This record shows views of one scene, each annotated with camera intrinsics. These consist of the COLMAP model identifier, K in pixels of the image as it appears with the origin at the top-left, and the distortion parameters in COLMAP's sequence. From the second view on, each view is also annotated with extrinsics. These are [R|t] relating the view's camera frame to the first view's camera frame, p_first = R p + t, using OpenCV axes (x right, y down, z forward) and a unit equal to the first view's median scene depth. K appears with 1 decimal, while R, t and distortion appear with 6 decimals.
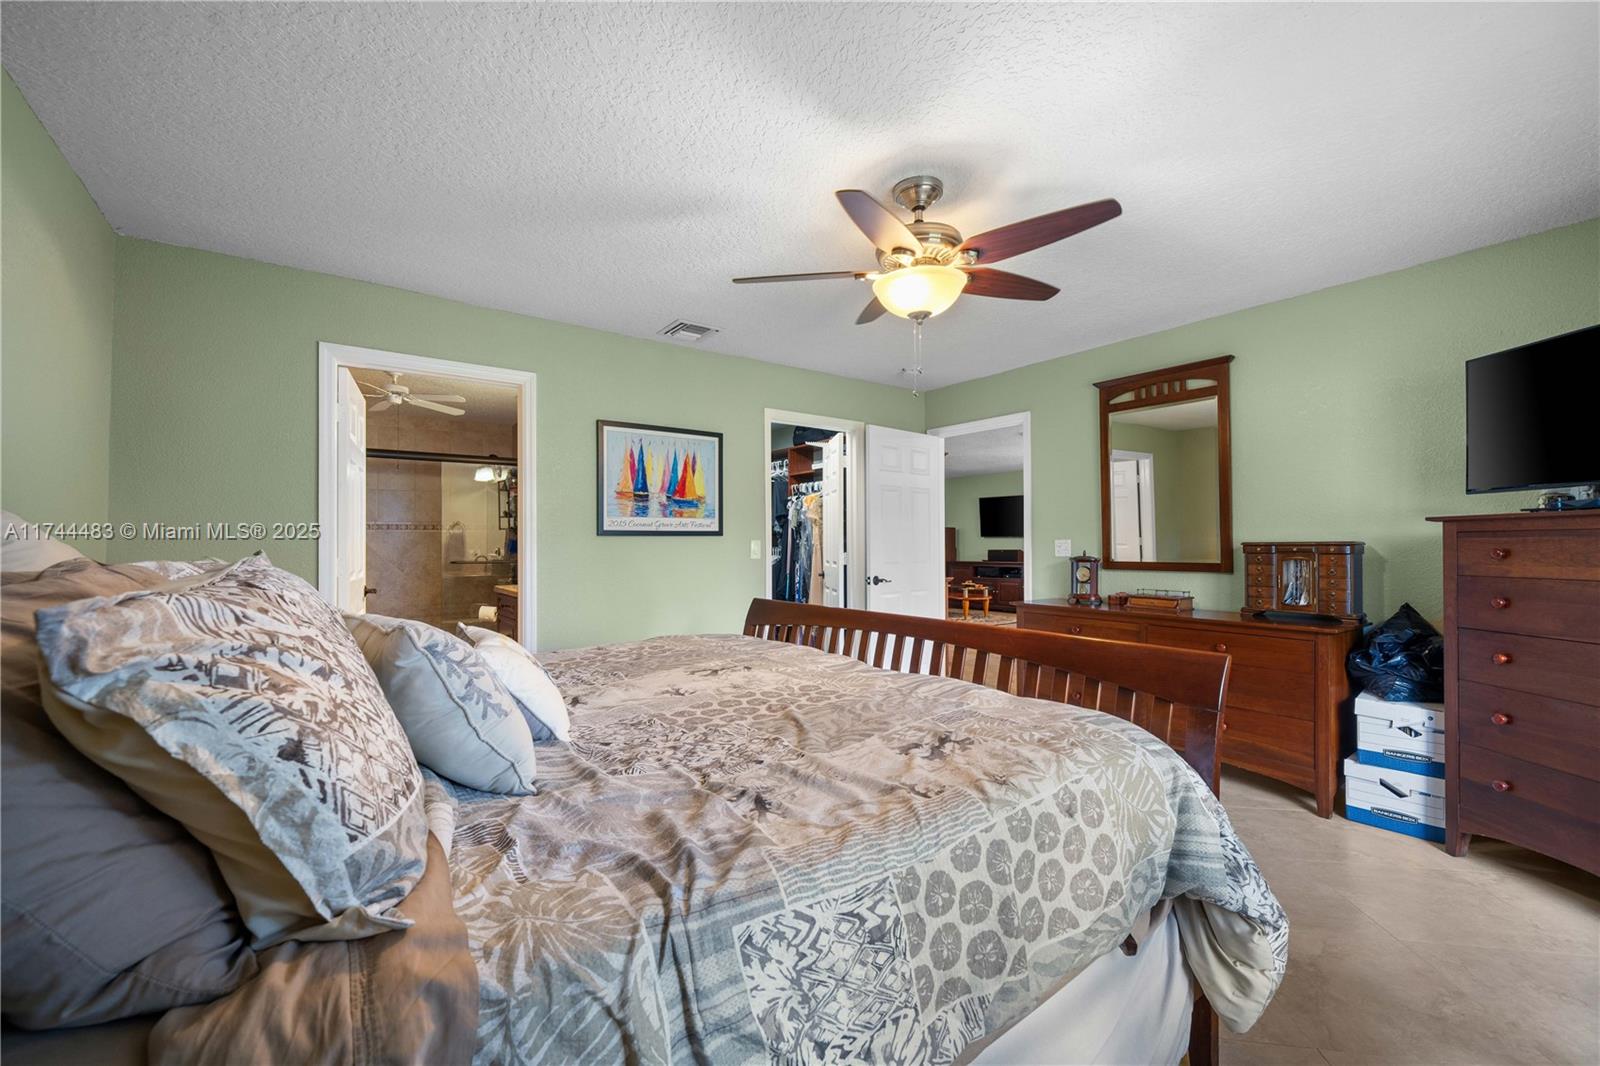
lens RADIAL K [[665.5, 0, 797.8], [0, 665.5, 536.1], [0, 0, 1]] dist [-0.000541, 0.000044]
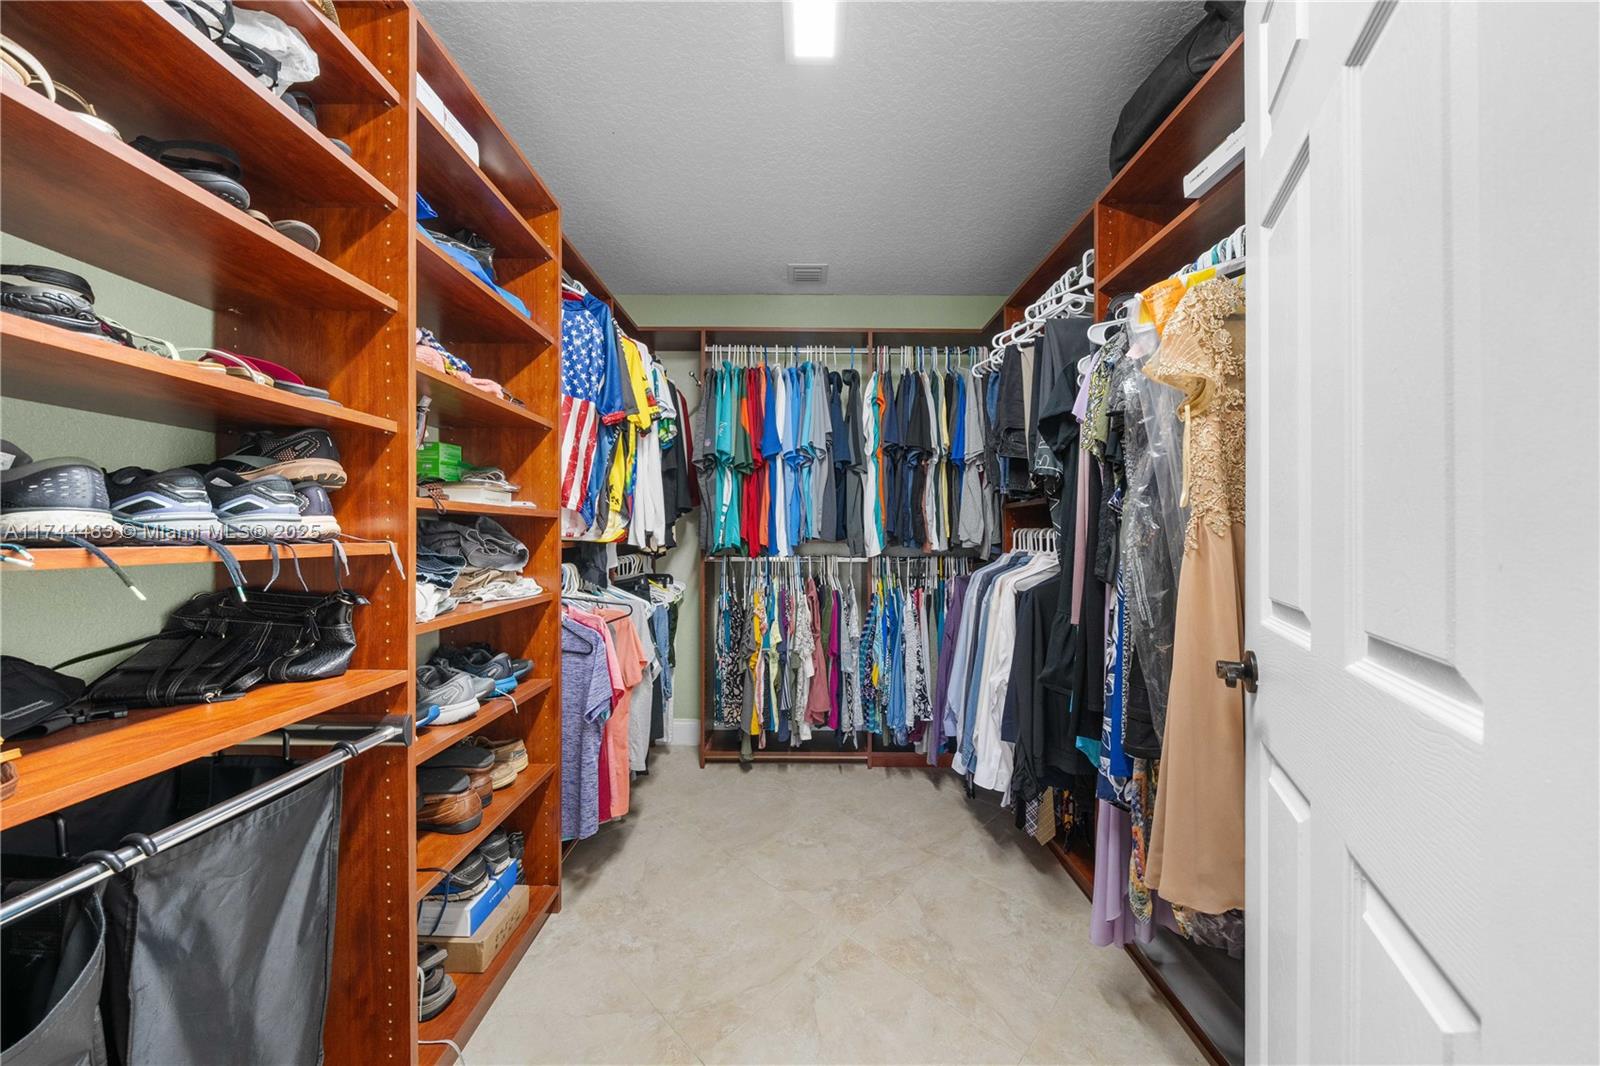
lens RADIAL K [[551.3, 0, 800.0], [0, 551.3, 533.0], [0, 0, 1]] dist [-0.000210, -0.000011]
pose [[0.806611, 0.002905, -0.591076, 0.027424], [0.002617, 0.999961, 0.008487, 0.018053], [0.591077, -0.008393, 0.806571, 0.778216]]
